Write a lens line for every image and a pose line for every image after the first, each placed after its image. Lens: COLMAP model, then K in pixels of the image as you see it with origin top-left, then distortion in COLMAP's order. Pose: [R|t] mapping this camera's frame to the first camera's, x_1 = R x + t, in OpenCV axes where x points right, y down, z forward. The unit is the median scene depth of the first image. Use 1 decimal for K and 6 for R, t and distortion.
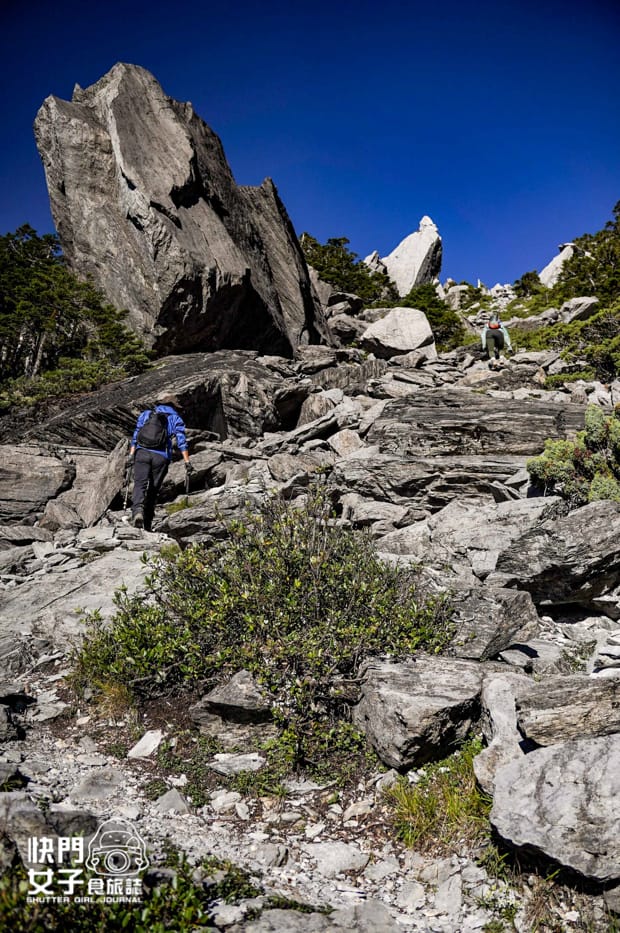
lens RADIAL K [[759.0, 0, 309.0], [0, 759.0, 479.4], [0, 0, 1]] dist [-0.193662, 0.124247]
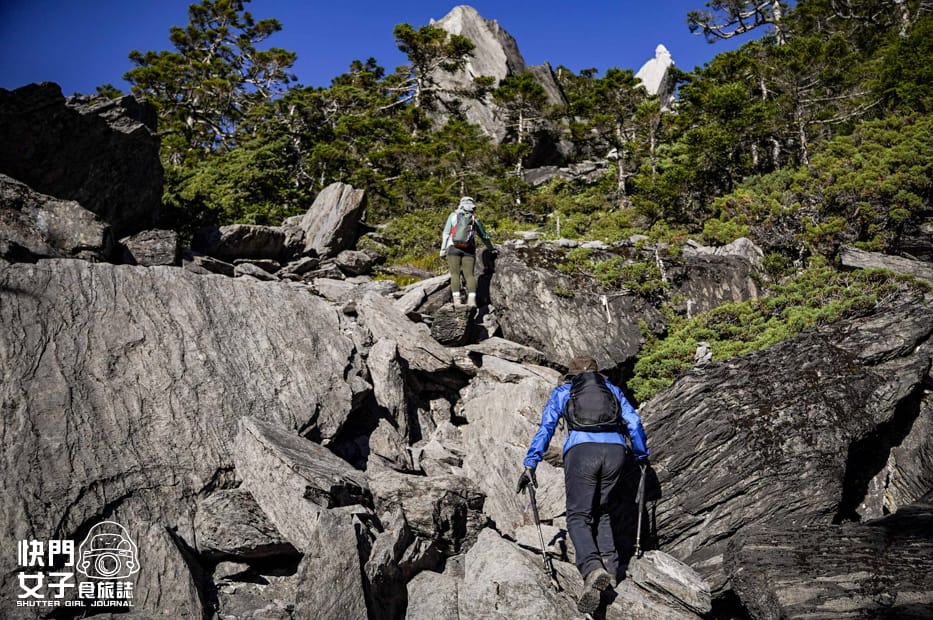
lens RADIAL K [[759.0, 0, 466.5], [0, 759.0, 310.0], [0, 0, 1]] dist [-0.193662, 0.124247]
pose [[0.988198, -0.058633, -0.141517, -0.052643], [0.061149, 0.998038, 0.013488, 0.203389], [0.140448, -0.021983, 0.989844, -1.222403]]
